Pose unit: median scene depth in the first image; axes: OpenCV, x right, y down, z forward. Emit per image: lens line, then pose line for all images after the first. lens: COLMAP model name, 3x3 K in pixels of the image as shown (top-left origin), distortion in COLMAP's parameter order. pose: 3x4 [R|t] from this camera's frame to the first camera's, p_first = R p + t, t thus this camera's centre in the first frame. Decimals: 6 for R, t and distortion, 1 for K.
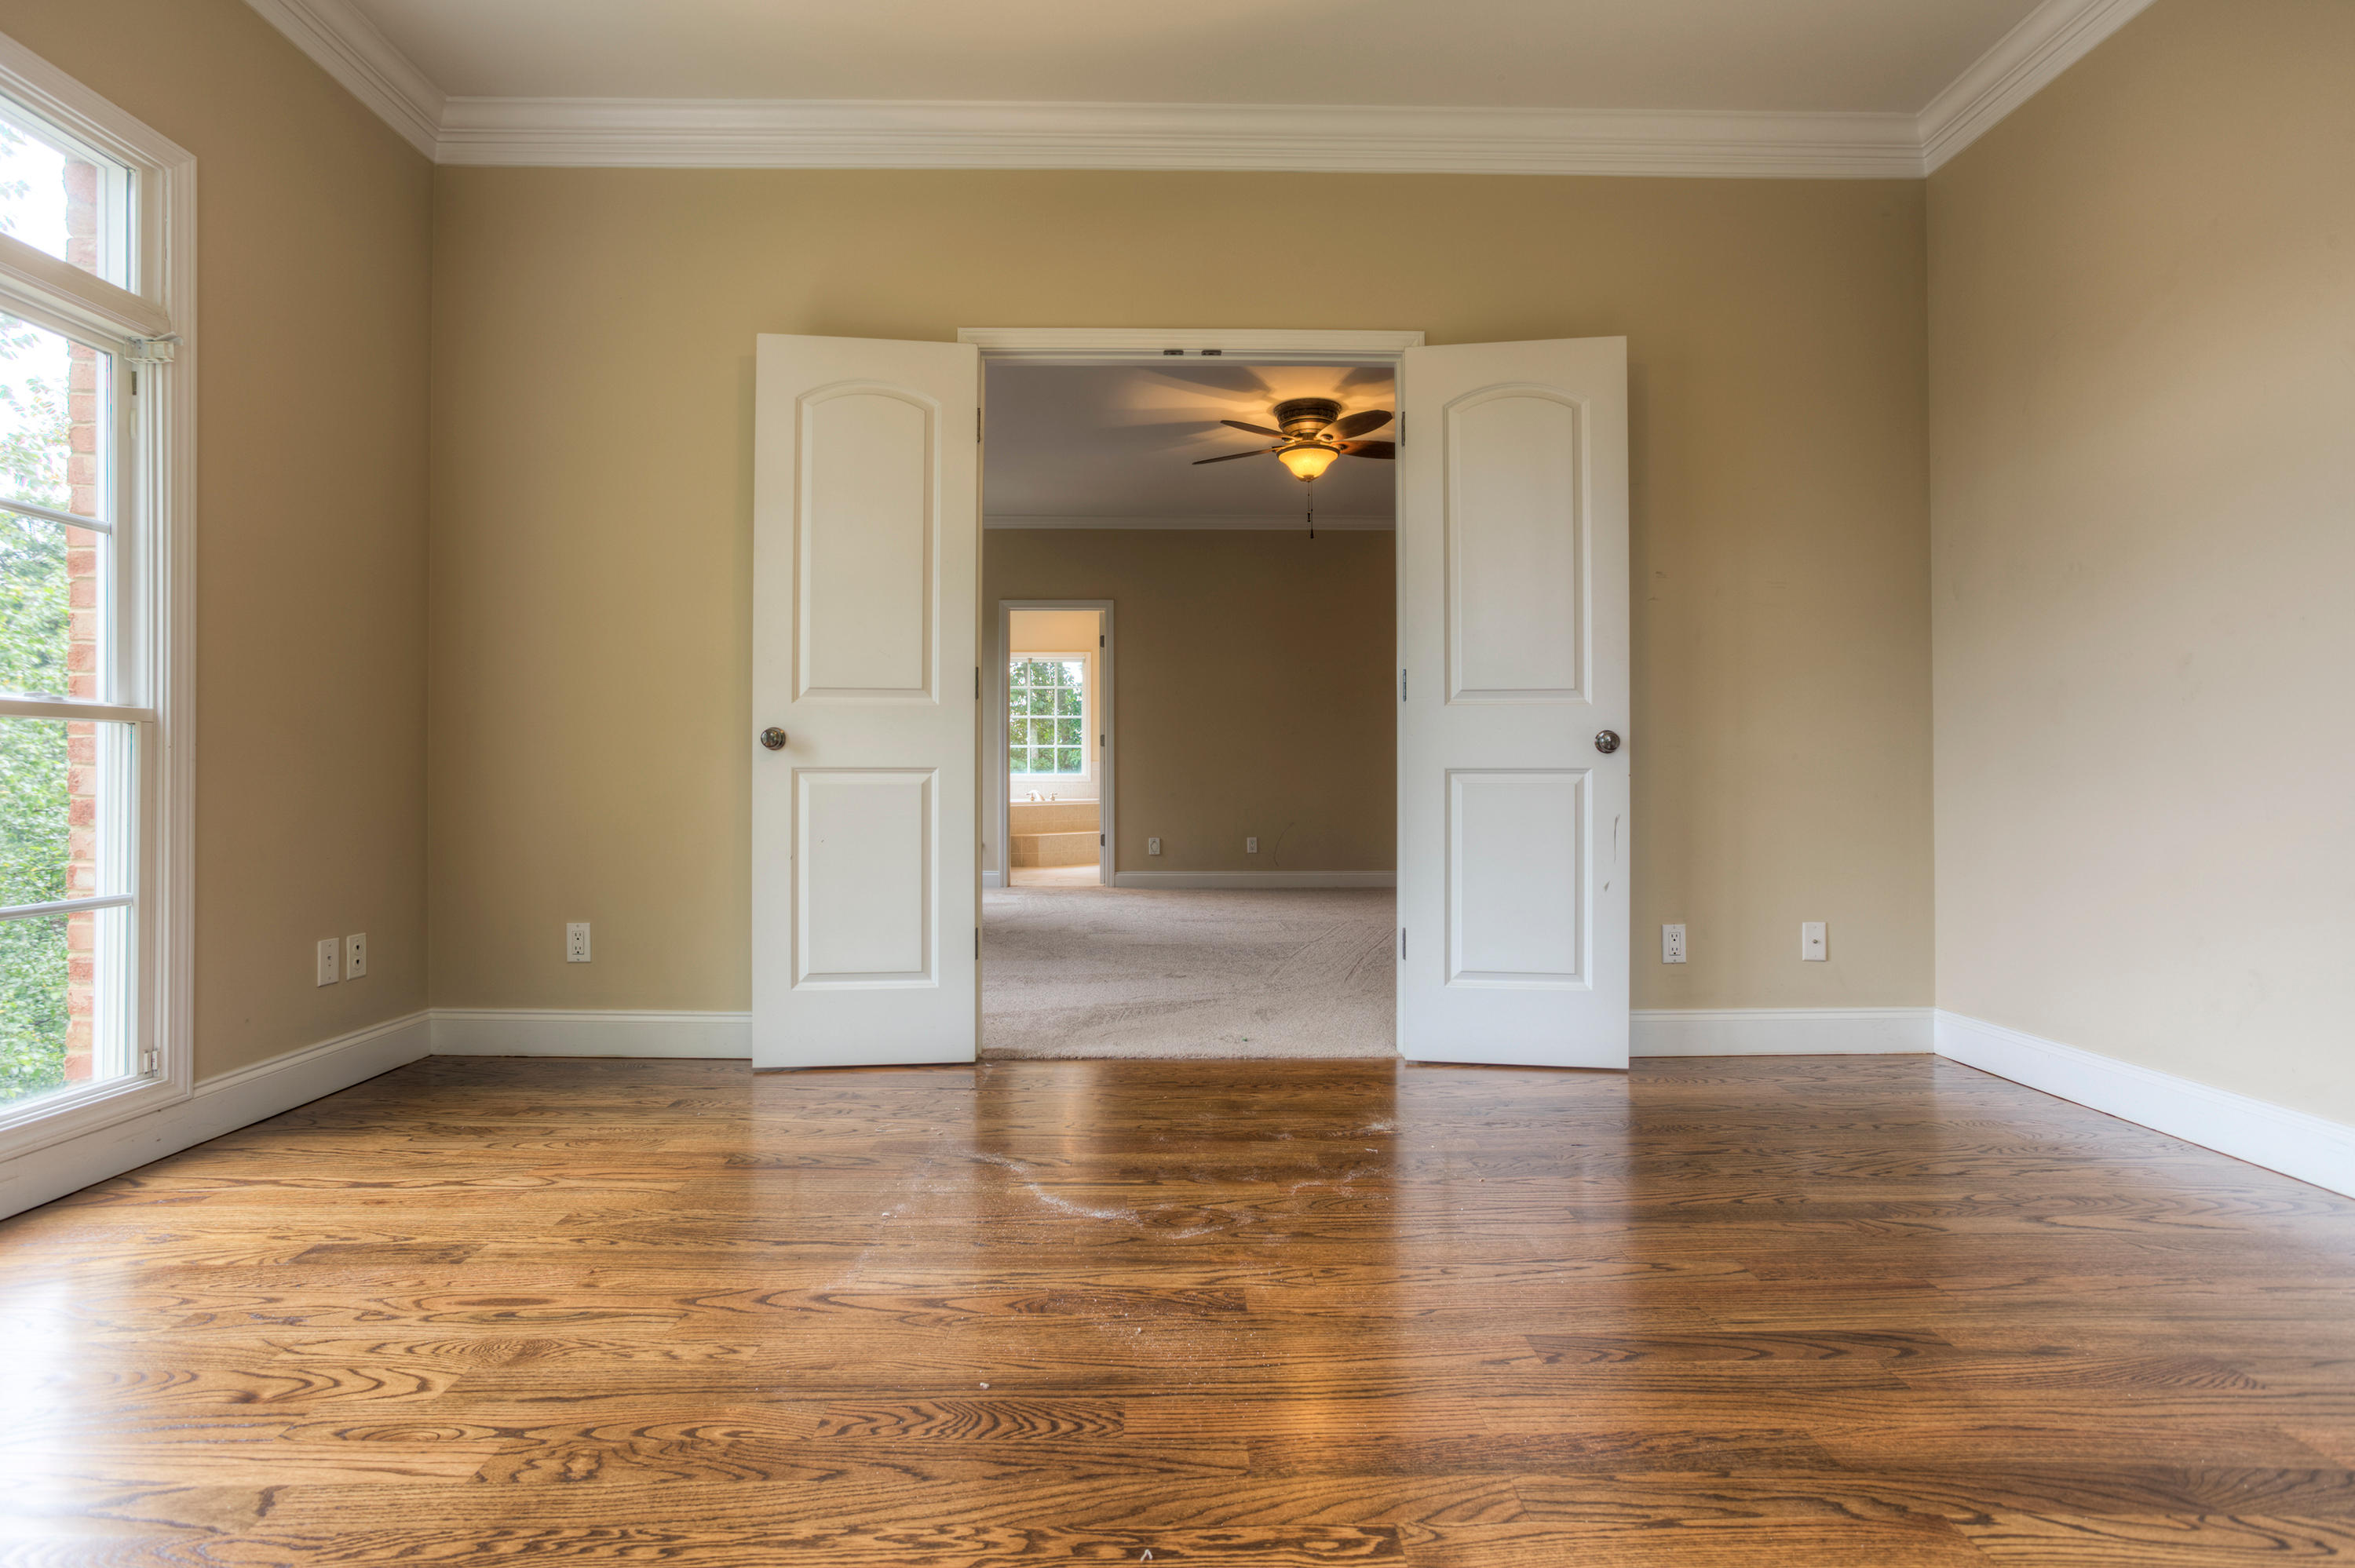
lens RADIAL K [[1172.0, 0, 1168.5], [0, 1172.0, 779.2], [0, 0, 1]] dist [-0.000276, 0.002933]
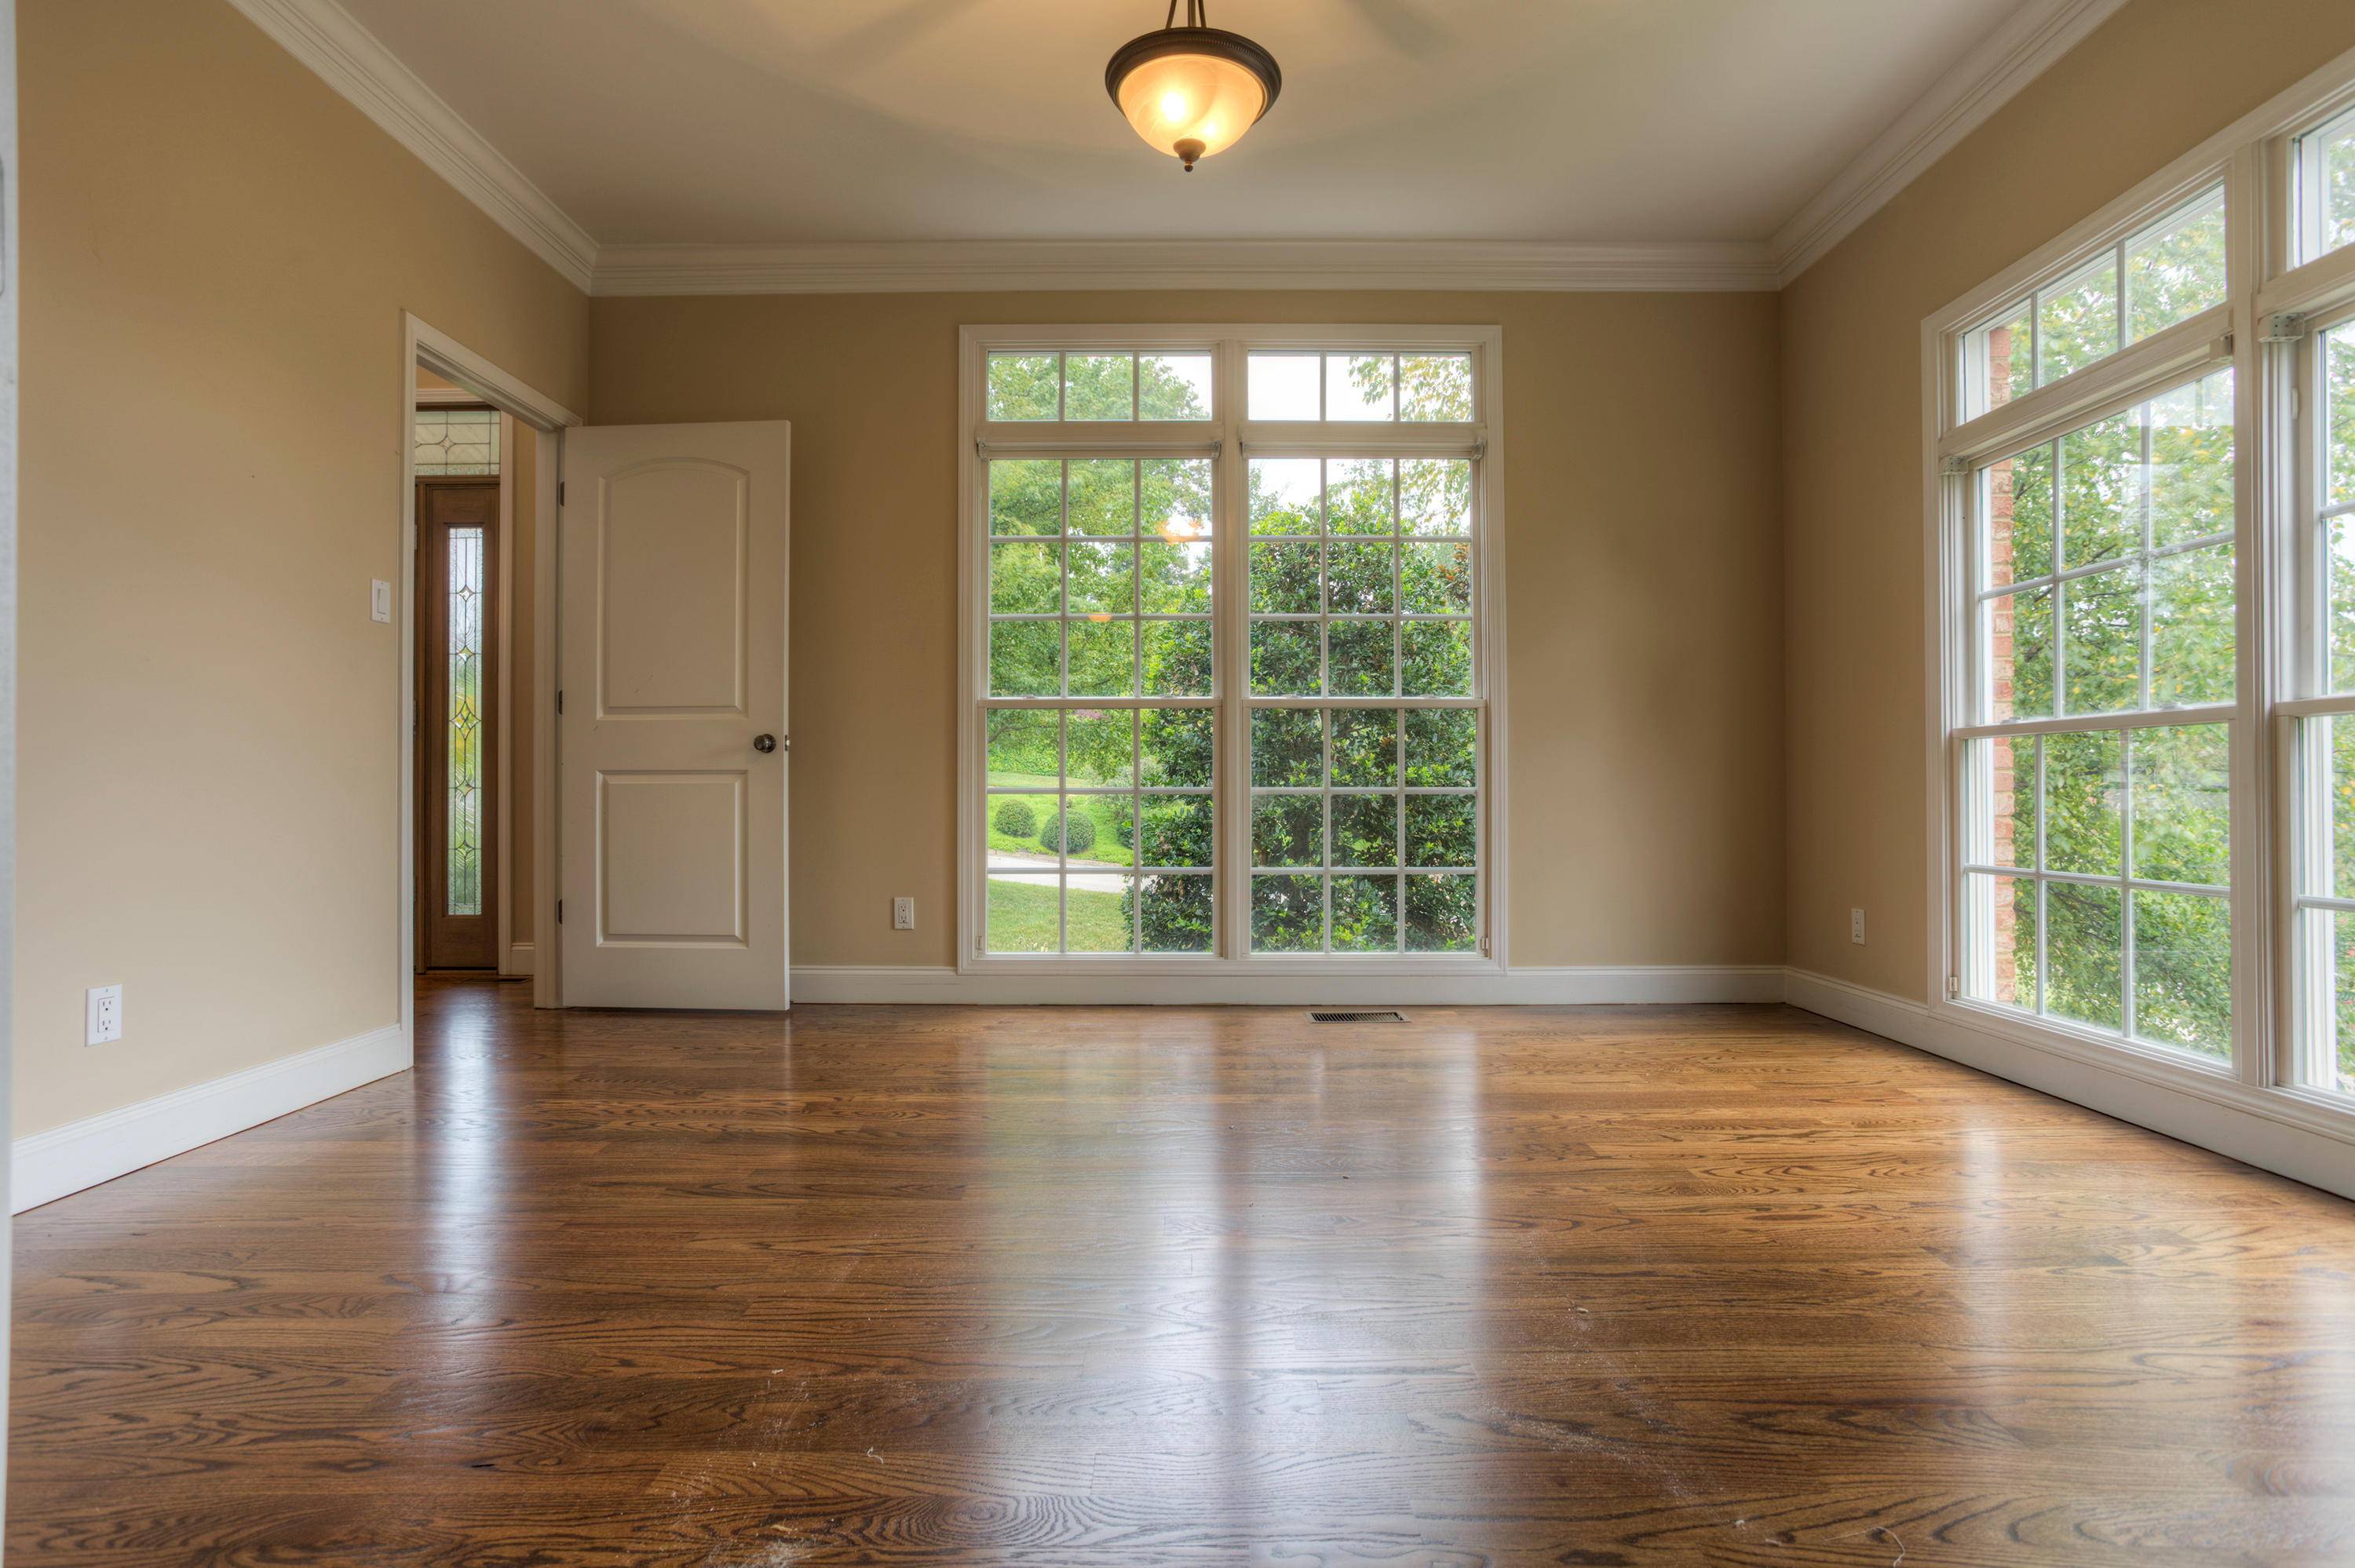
lens RADIAL K [[1172.0, 0, 1175.5], [0, 1172.0, 785.2], [0, 0, 1]] dist [-0.000276, 0.002933]
pose [[-0.999898, 0.004430, 0.013610, 0.036975], [0.004382, 0.999984, -0.003597, 0.009215], [-0.013625, -0.003537, -0.999901, 2.248558]]
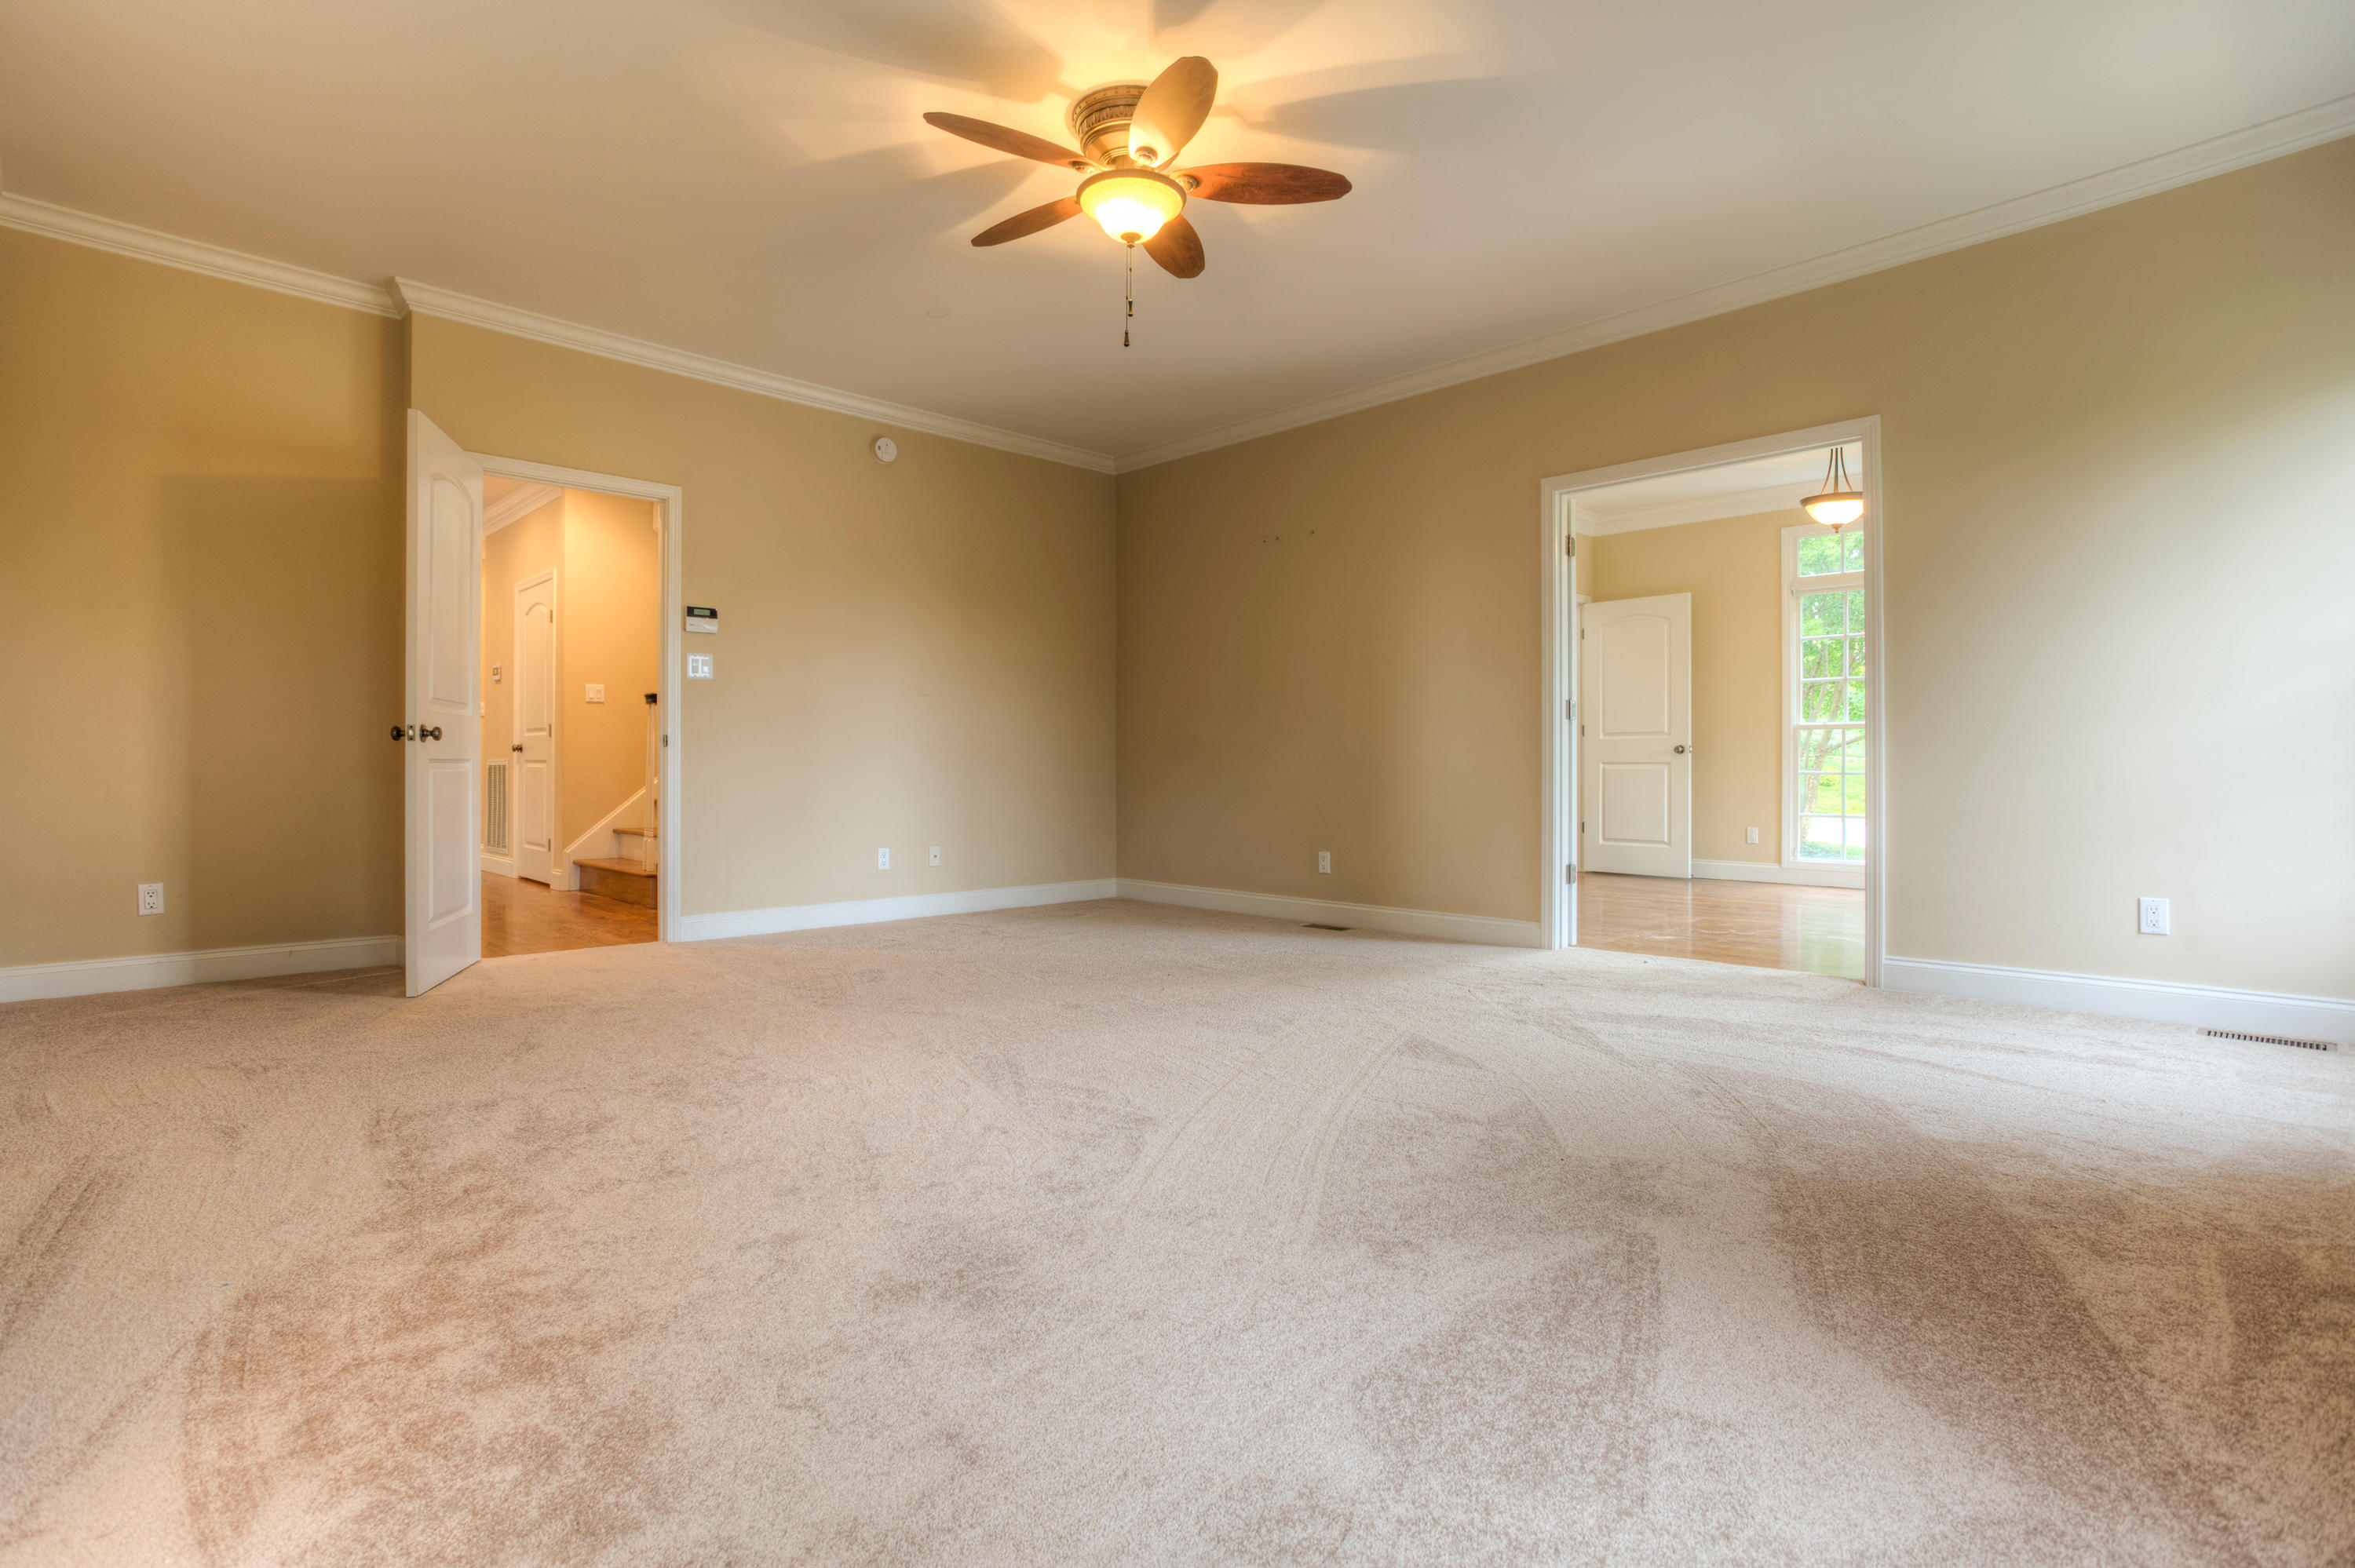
lens RADIAL K [[1172.0, 0, 1172.1], [0, 1172.0, 778.3], [0, 0, 1]] dist [-0.000276, 0.002933]
pose [[-0.711952, 0.003369, 0.702220, -0.456186], [0.002725, 0.999994, -0.002035, 0.021736], [-0.702223, 0.000465, -0.711957, 3.454930]]
